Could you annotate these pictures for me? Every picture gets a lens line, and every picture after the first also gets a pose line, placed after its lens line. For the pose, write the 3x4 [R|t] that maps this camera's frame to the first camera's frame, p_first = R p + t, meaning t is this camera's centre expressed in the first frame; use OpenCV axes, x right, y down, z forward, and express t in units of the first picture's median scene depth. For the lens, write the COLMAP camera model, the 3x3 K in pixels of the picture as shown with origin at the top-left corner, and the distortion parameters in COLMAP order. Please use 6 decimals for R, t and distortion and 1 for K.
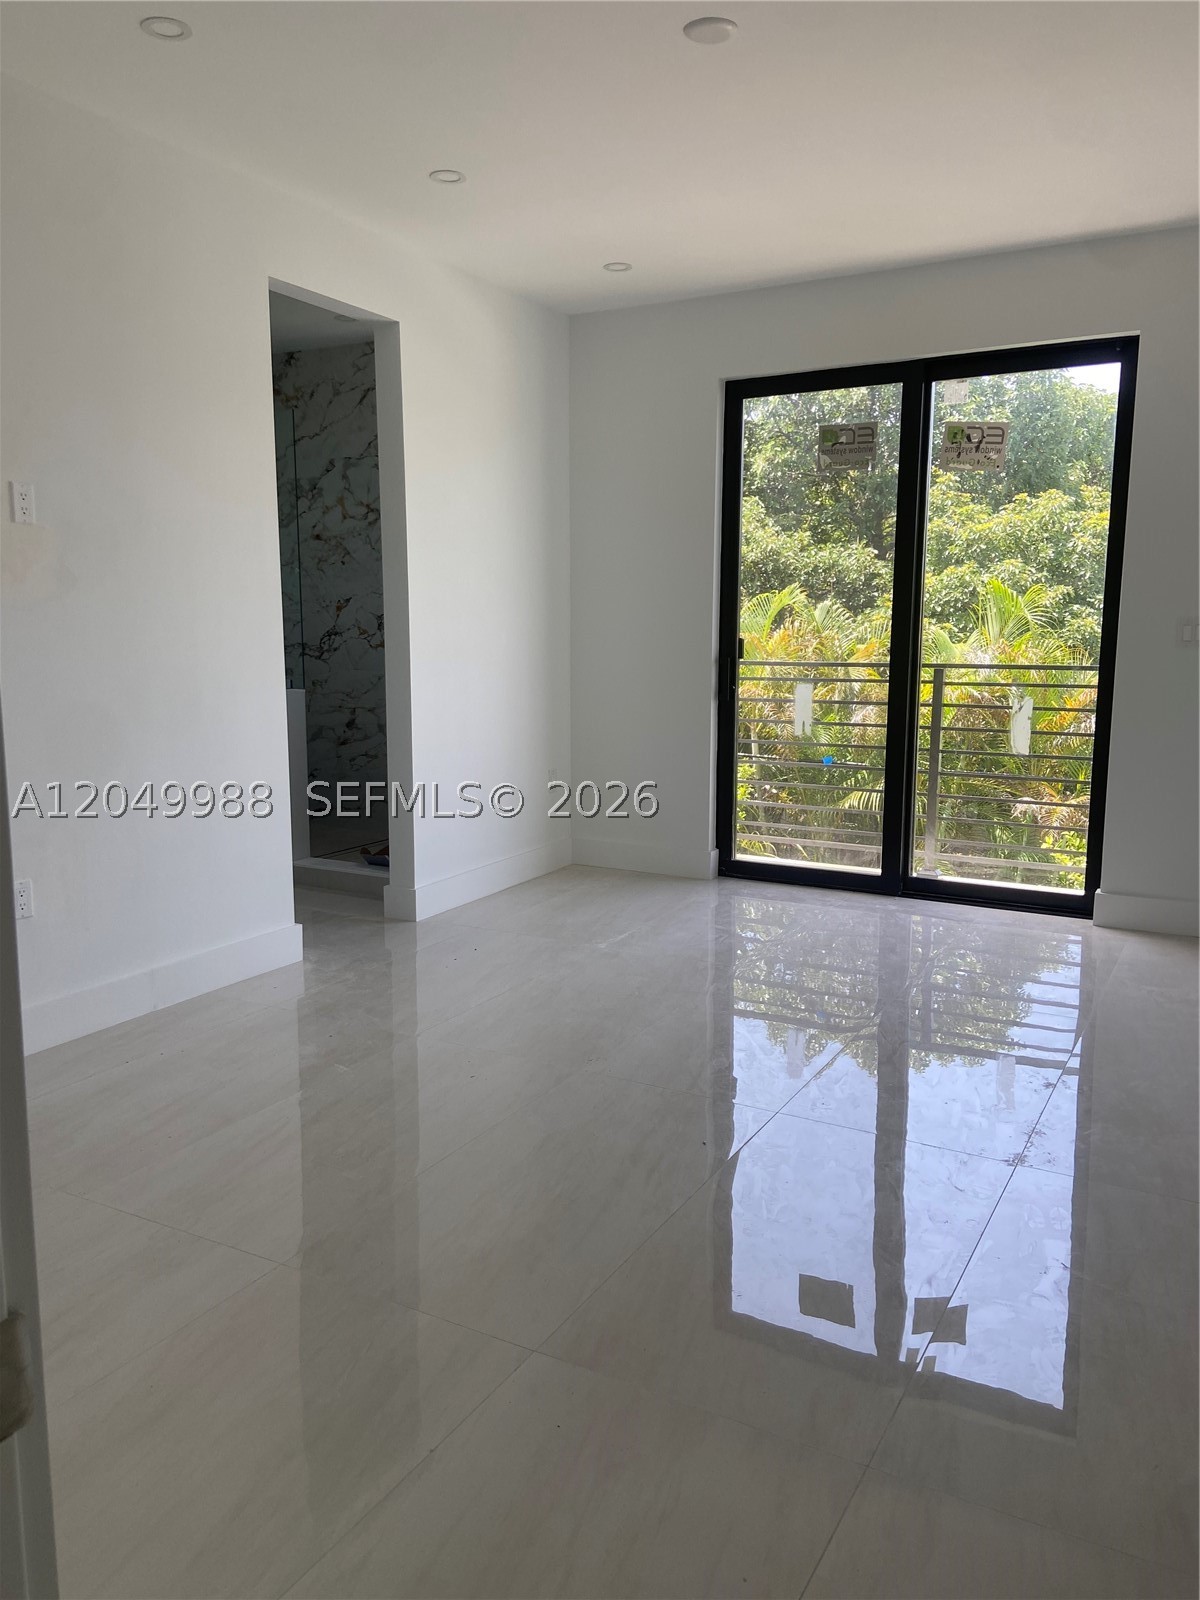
lens RADIAL K [[1199.5, 0, 599.8], [0, 1199.5, 801.3], [0, 0, 1]] dist [0.034182, -0.077584]
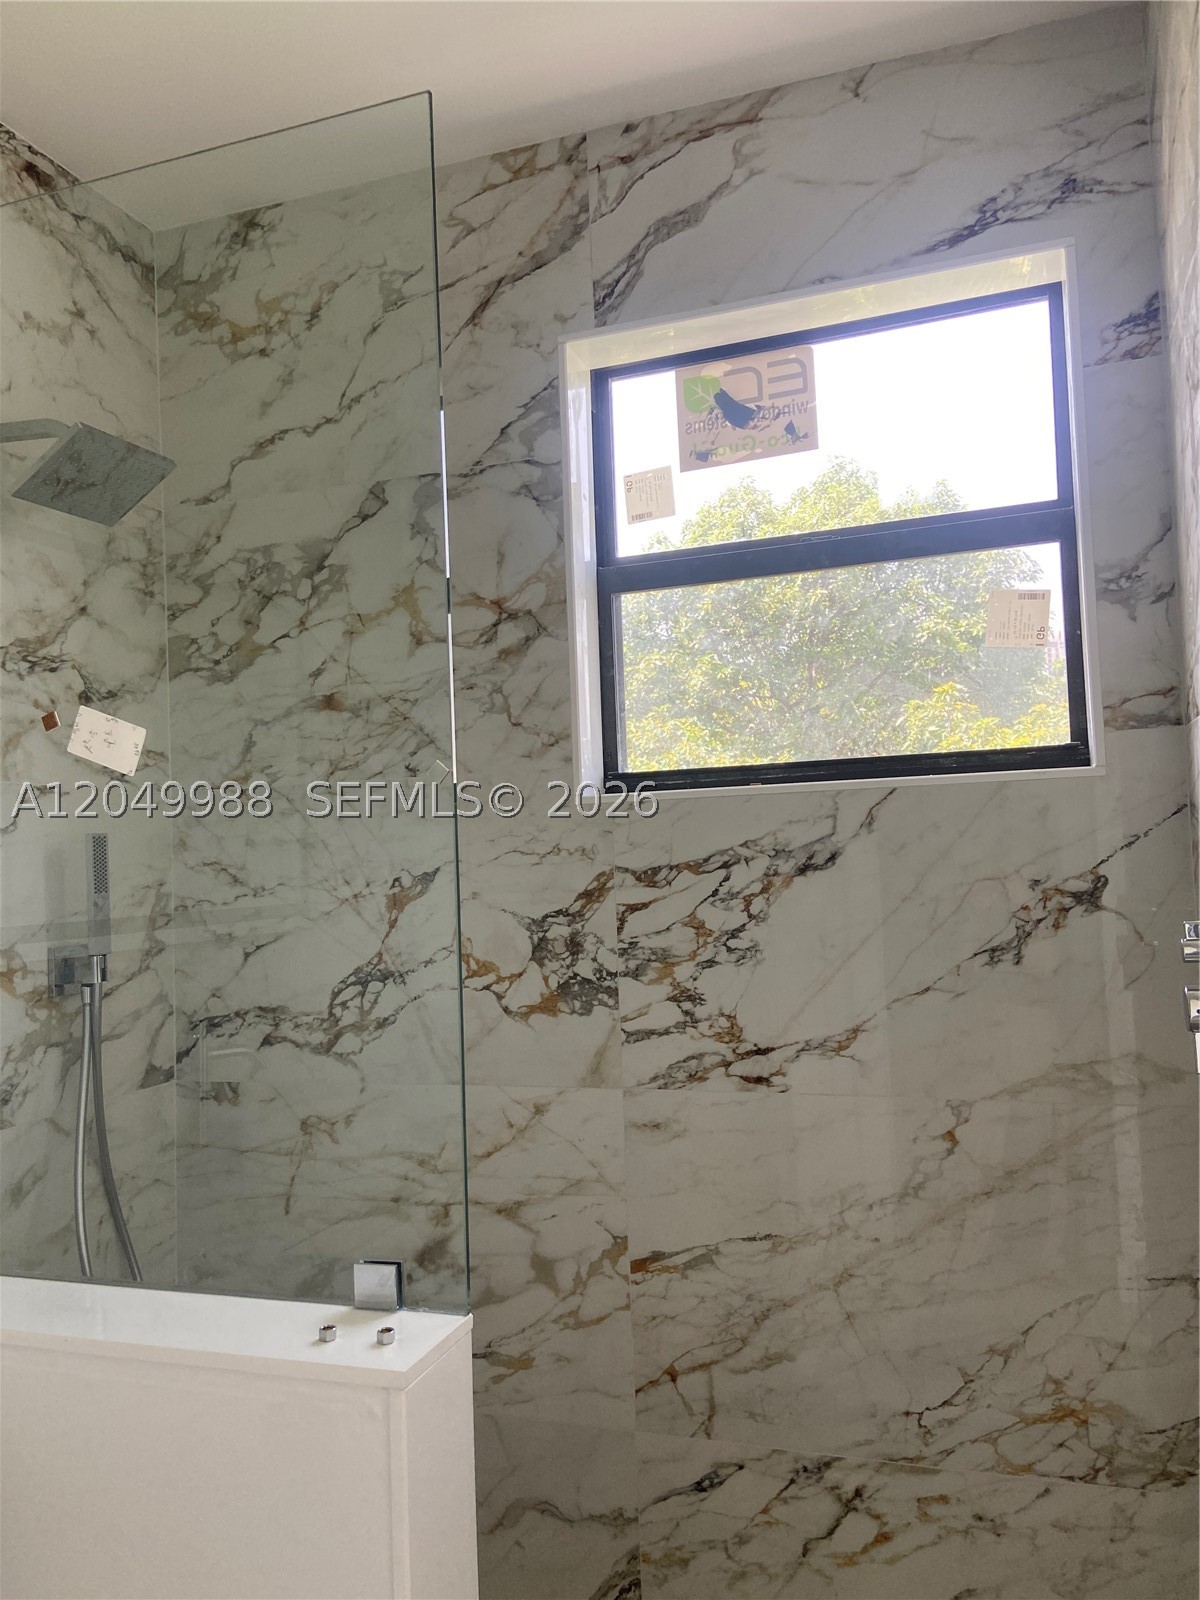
lens RADIAL K [[1199.5, 0, 601.6], [0, 1199.5, 798.4], [0, 0, 1]] dist [0.034182, -0.077584]
pose [[0.977929, -0.036488, 0.205728, -0.231976], [0.079321, 0.975754, -0.203993, -0.116686], [-0.193297, 0.215809, 0.957112, 0.664639]]
